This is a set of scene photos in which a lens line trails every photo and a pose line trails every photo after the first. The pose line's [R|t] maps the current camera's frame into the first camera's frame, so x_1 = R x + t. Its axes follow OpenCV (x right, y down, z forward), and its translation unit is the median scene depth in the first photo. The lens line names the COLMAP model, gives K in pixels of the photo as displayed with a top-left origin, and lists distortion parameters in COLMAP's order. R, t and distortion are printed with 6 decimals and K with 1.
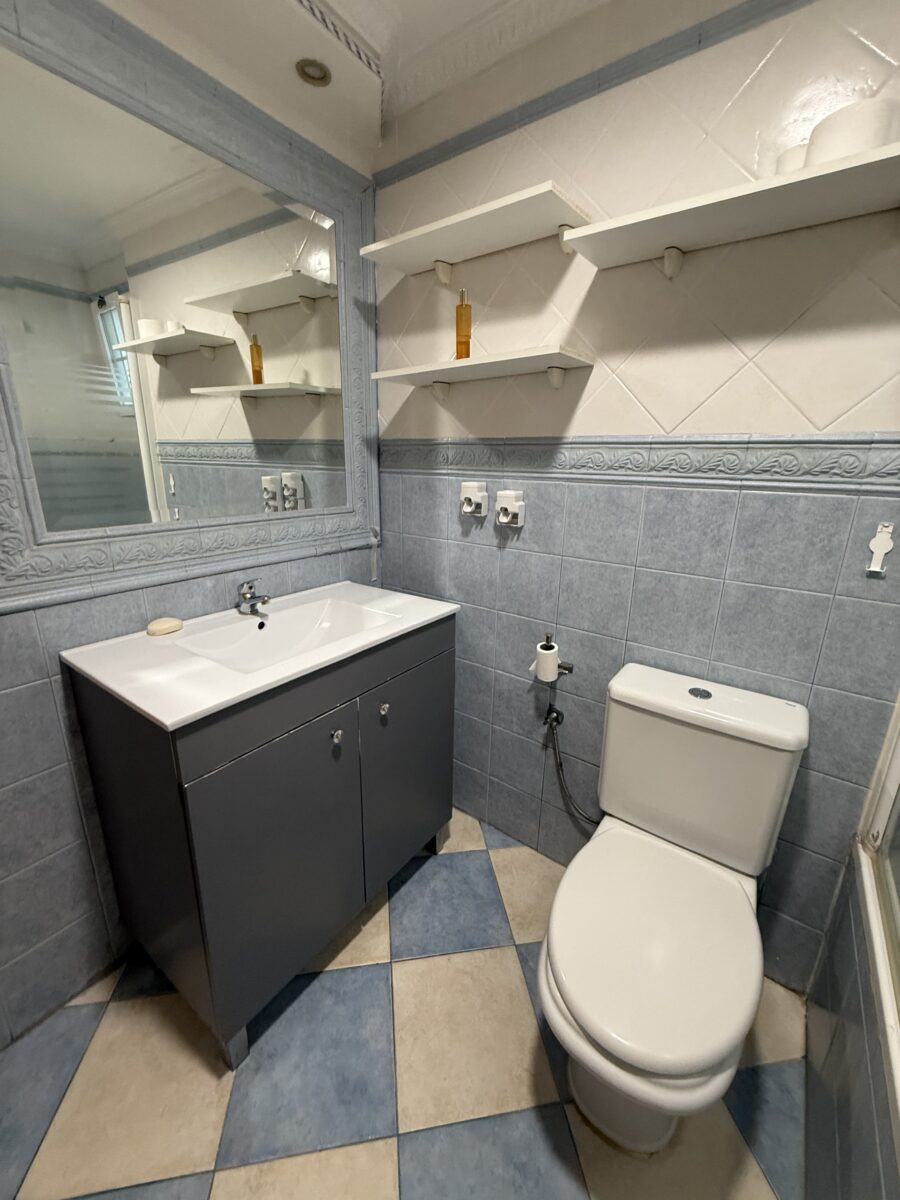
lens RADIAL K [[478.6, 0, 452.3], [0, 478.6, 596.1], [0, 0, 1]] dist [-0.001848, 0.000345]
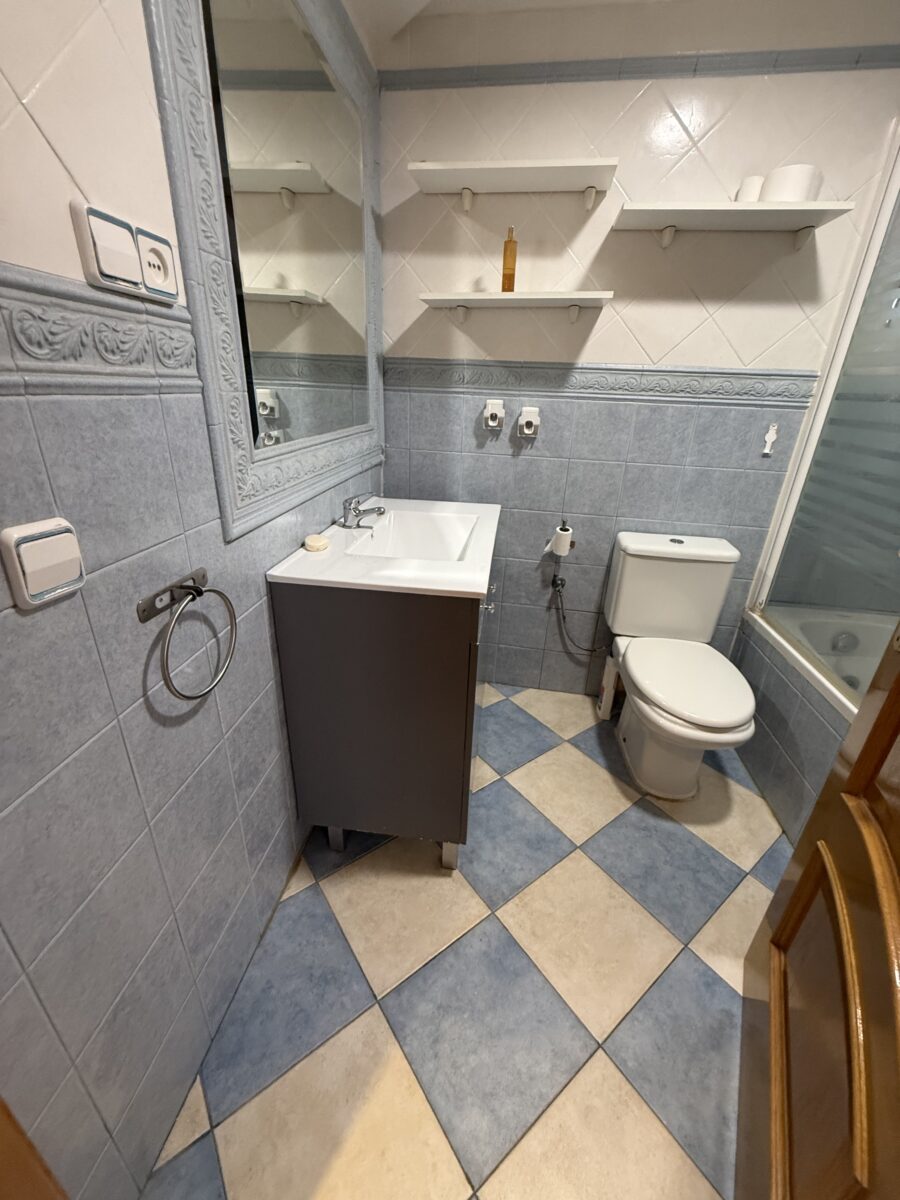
lens RADIAL K [[478.6, 0, 452.3], [0, 478.6, 596.1], [0, 0, 1]] dist [-0.001848, 0.000345]
pose [[0.884753, -0.173289, 0.432647, -0.704245], [0.107184, 0.979079, 0.172962, 0.024487], [-0.453568, -0.106656, 0.884817, -0.060354]]
